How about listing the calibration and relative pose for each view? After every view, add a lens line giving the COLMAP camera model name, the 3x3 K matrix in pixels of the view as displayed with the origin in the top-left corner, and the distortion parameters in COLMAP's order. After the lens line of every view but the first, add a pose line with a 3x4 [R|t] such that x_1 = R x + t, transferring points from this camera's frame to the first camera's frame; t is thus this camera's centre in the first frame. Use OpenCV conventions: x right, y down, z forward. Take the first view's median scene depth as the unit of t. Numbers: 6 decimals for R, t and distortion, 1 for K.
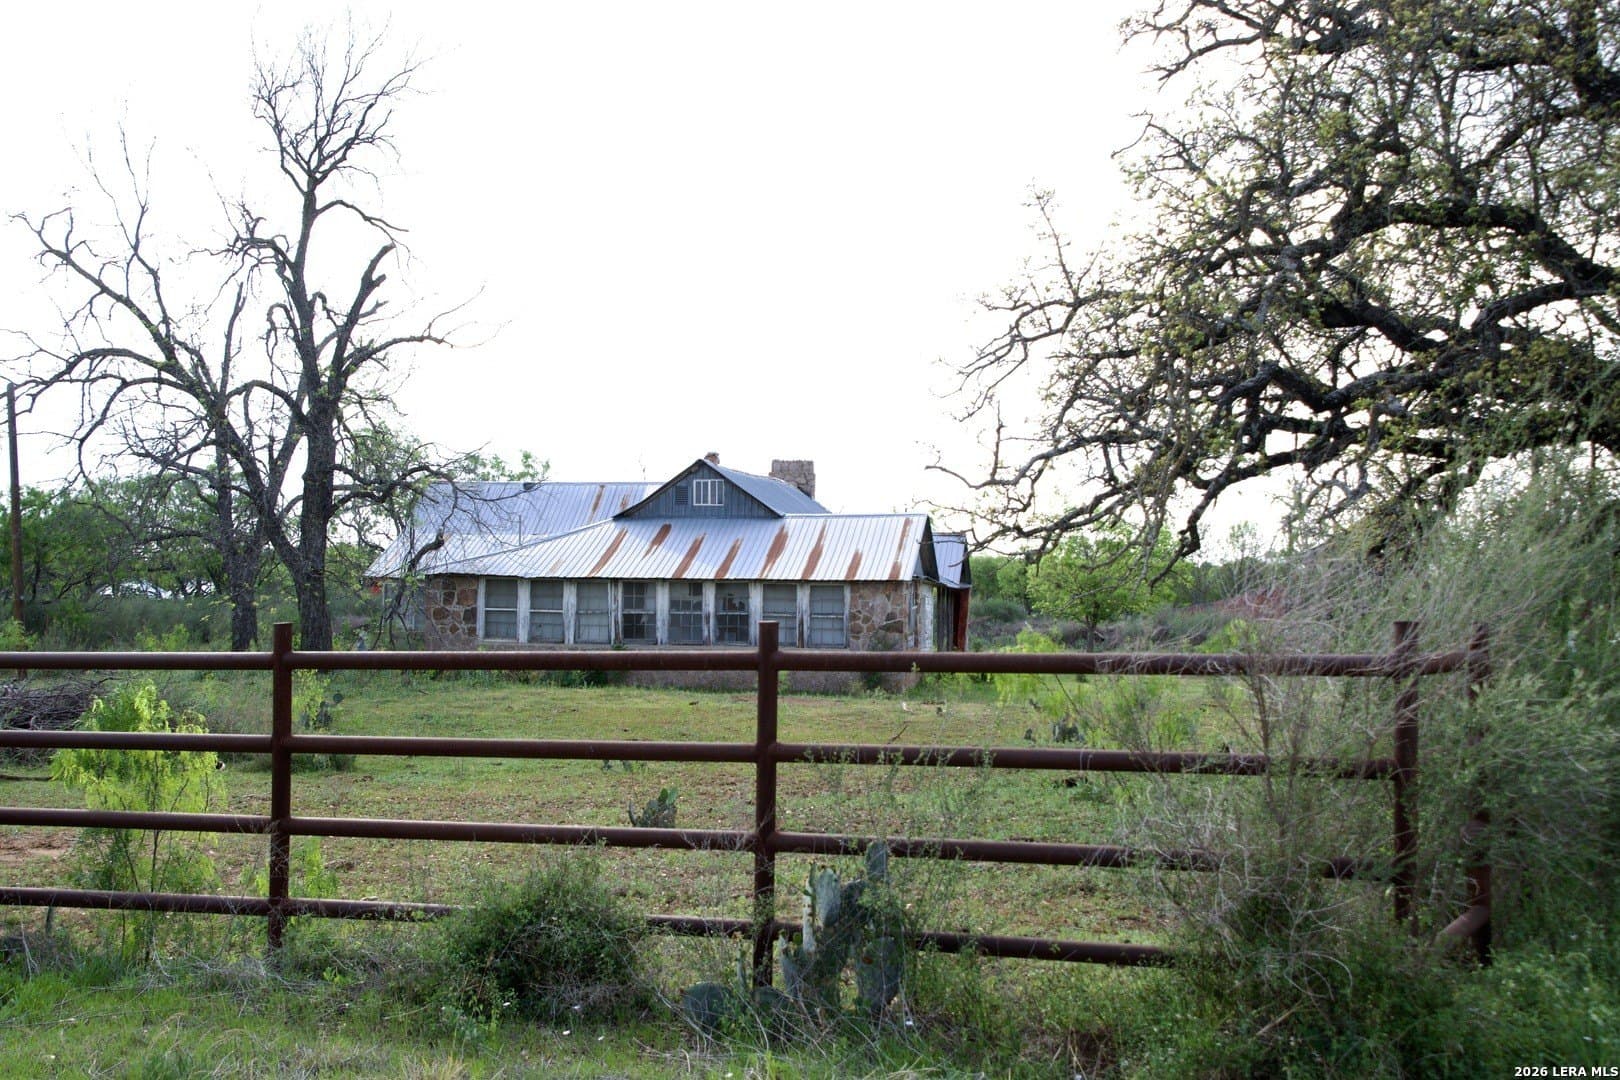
lens RADIAL K [[2100.7, 0, 818.4], [0, 2100.7, 546.1], [0, 0, 1]] dist [0.141452, 0.000000]
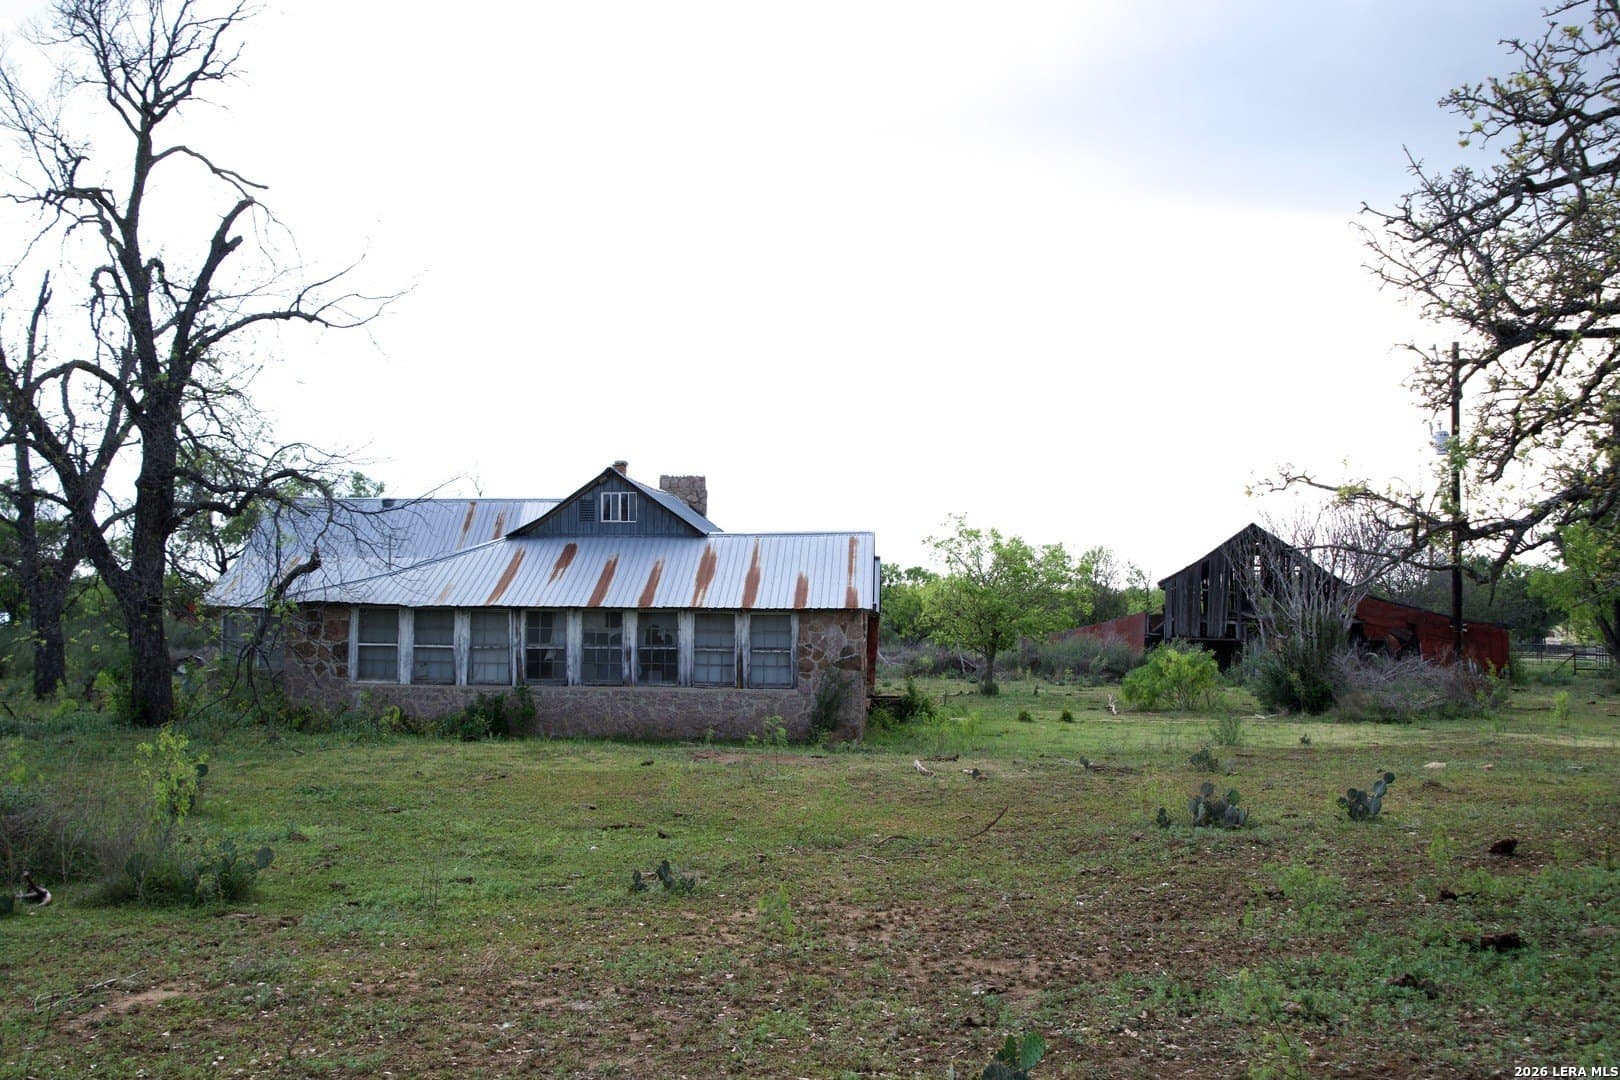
lens RADIAL K [[1973.5, 0, 804.7], [0, 1973.5, 545.7], [0, 0, 1]] dist [0.156327, 0.000000]
pose [[0.994972, 0.001147, 0.100146, -0.062885], [0.000351, 0.999888, -0.014941, 0.002599], [-0.100152, 0.014901, 0.994861, 0.201744]]
